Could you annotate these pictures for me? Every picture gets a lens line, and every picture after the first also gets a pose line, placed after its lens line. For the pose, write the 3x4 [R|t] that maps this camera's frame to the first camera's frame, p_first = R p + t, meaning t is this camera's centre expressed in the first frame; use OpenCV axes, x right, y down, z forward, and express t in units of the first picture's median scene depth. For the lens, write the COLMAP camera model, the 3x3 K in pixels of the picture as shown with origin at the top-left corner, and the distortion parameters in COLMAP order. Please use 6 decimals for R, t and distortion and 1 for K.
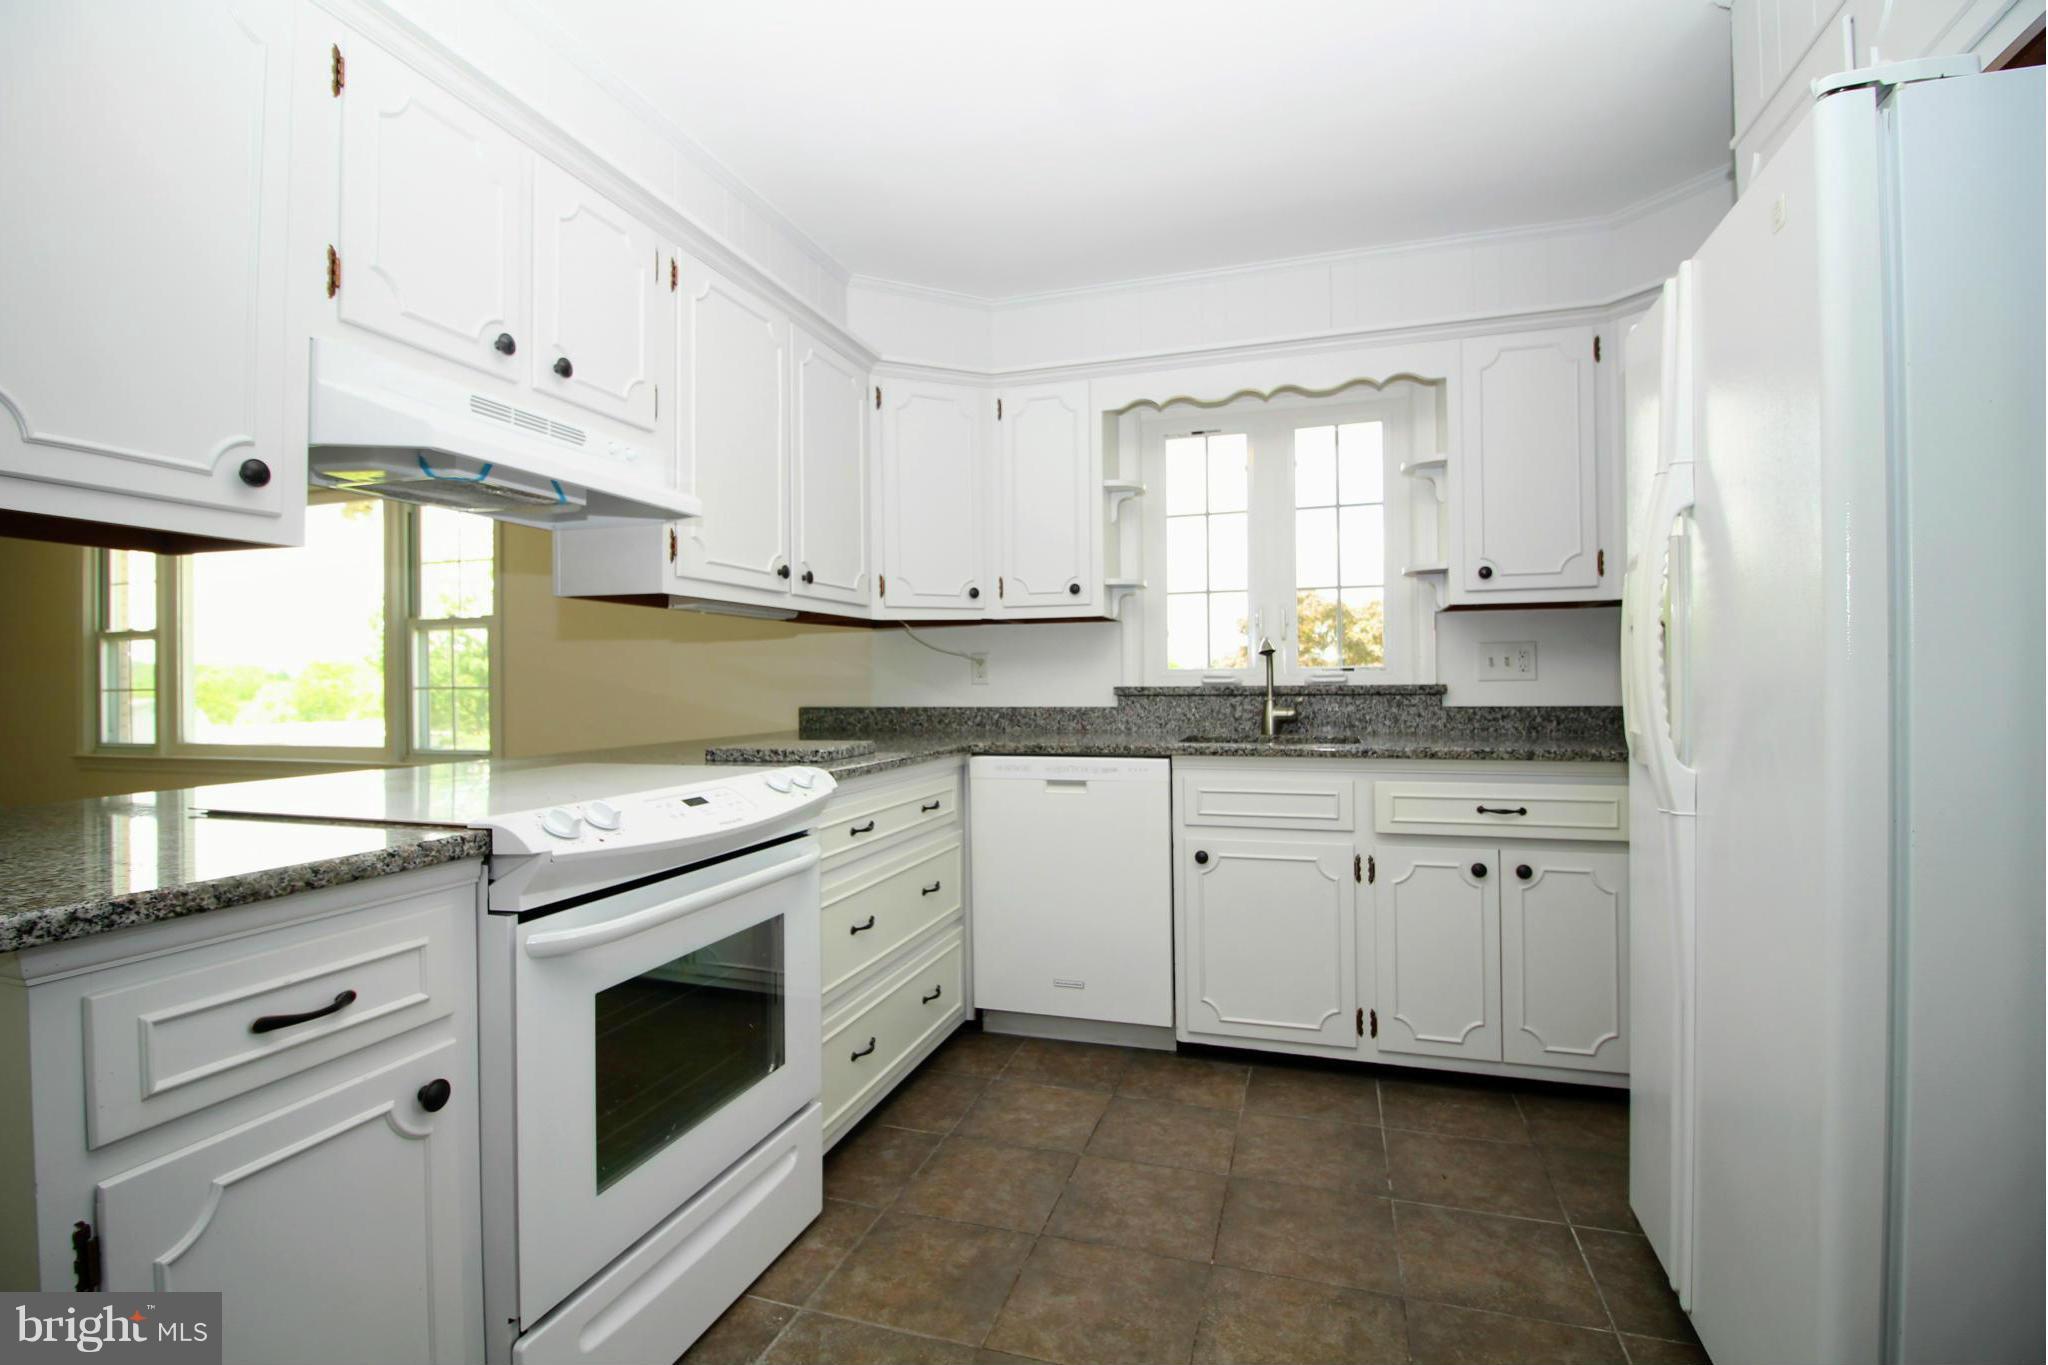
lens RADIAL K [[945.4, 0, 1027.3], [0, 945.4, 676.9], [0, 0, 1]] dist [-0.005907, -0.005427]
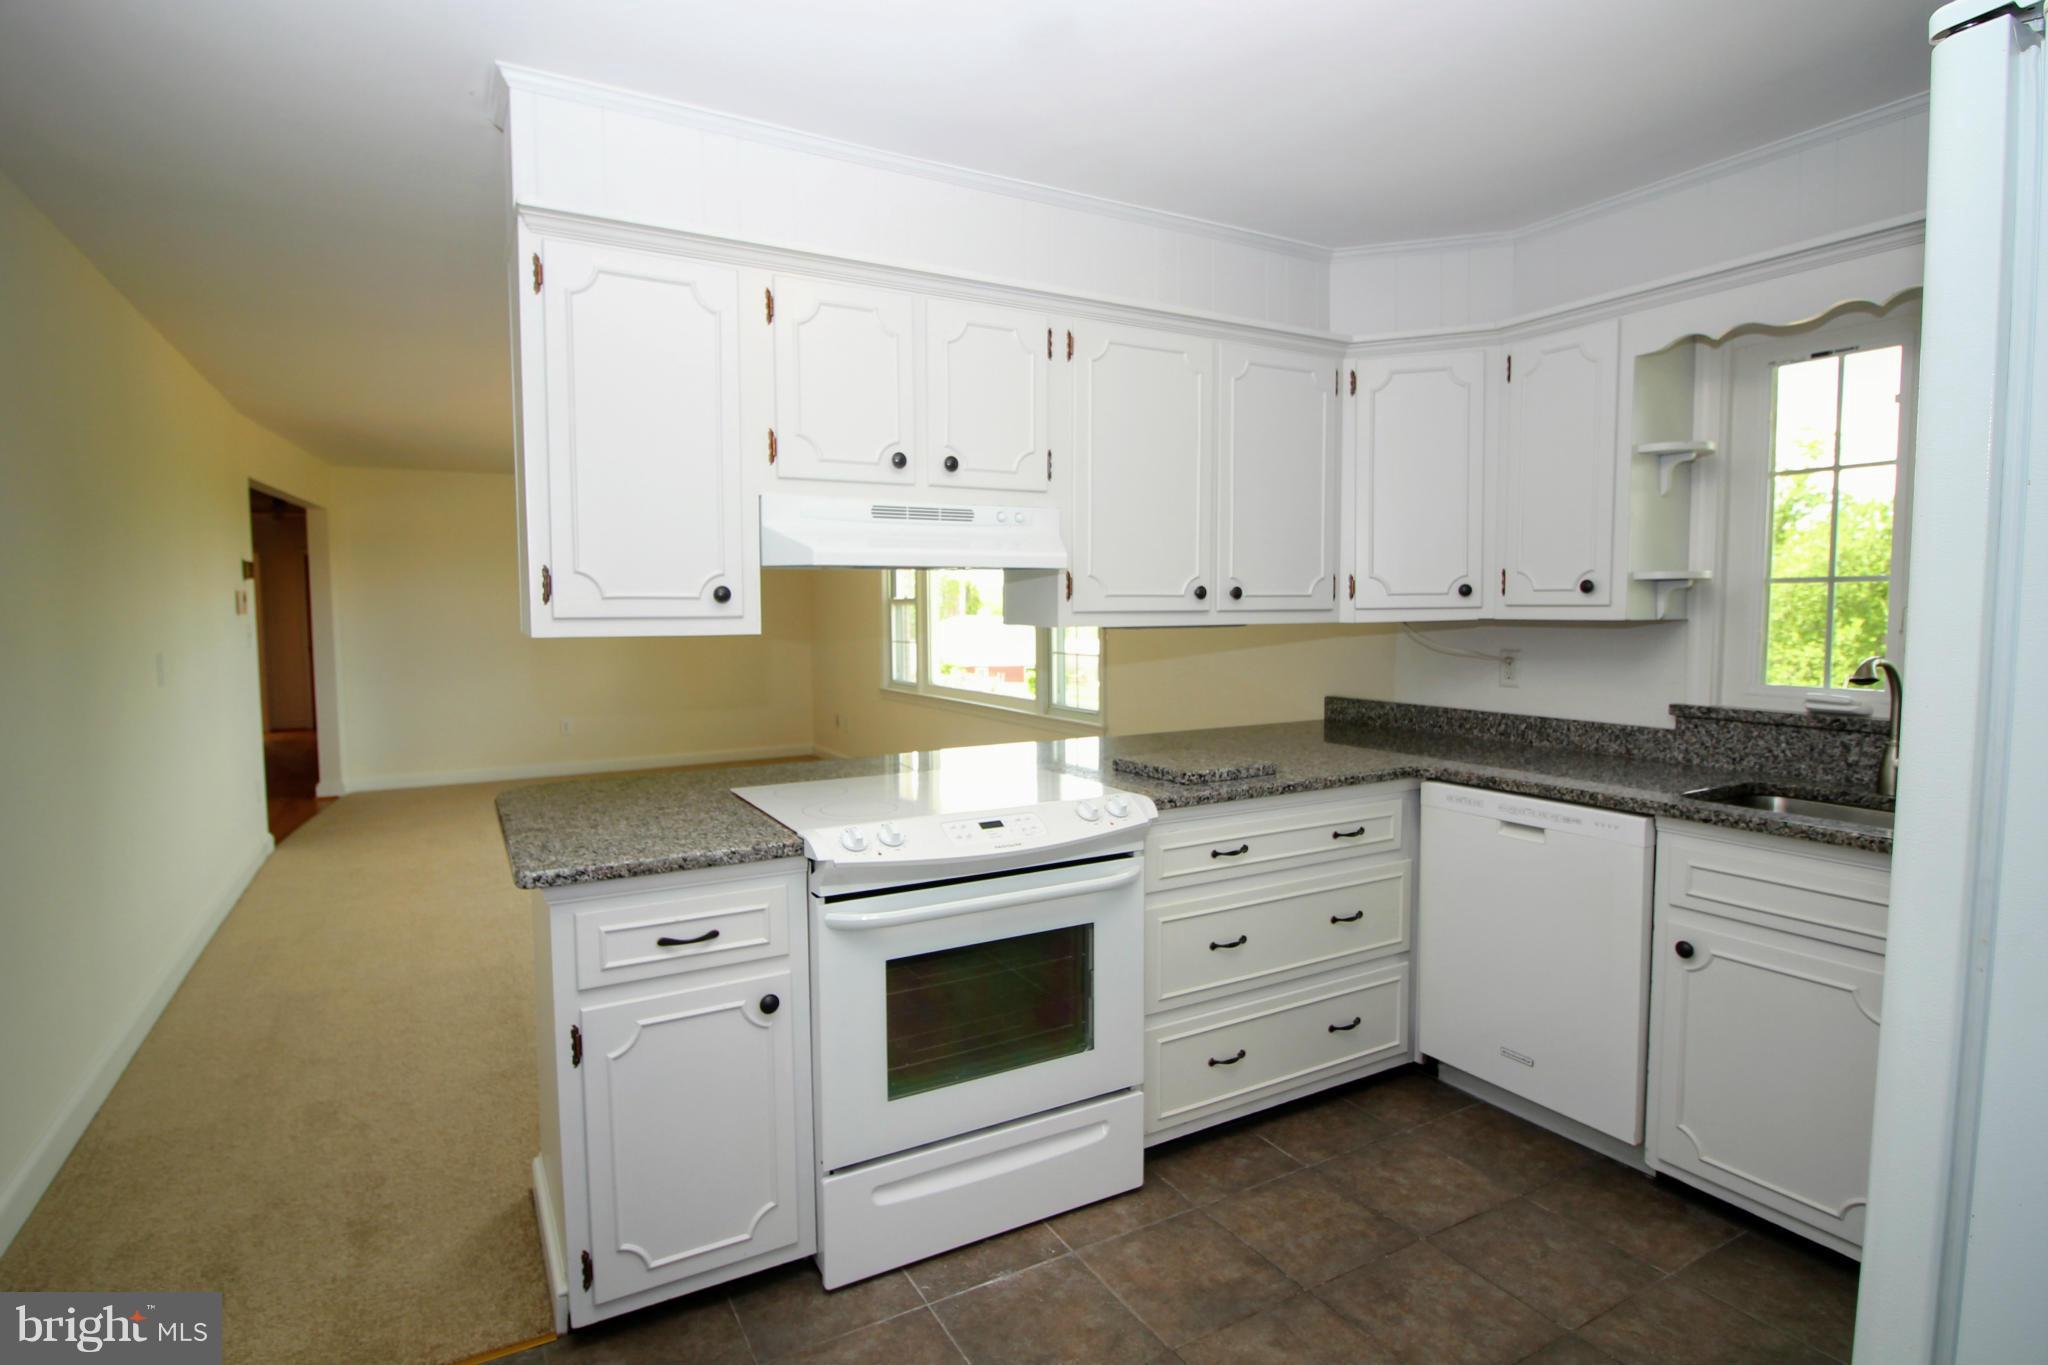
lens RADIAL K [[1039.6, 0, 1023.4], [0, 1039.6, 681.4], [0, 0, 1]] dist [0.002061, -0.004027]
pose [[0.737124, 0.053998, -0.673596, 0.425291], [0.000784, 0.996733, 0.080759, -0.119895], [0.675757, -0.060057, 0.734674, 0.021684]]
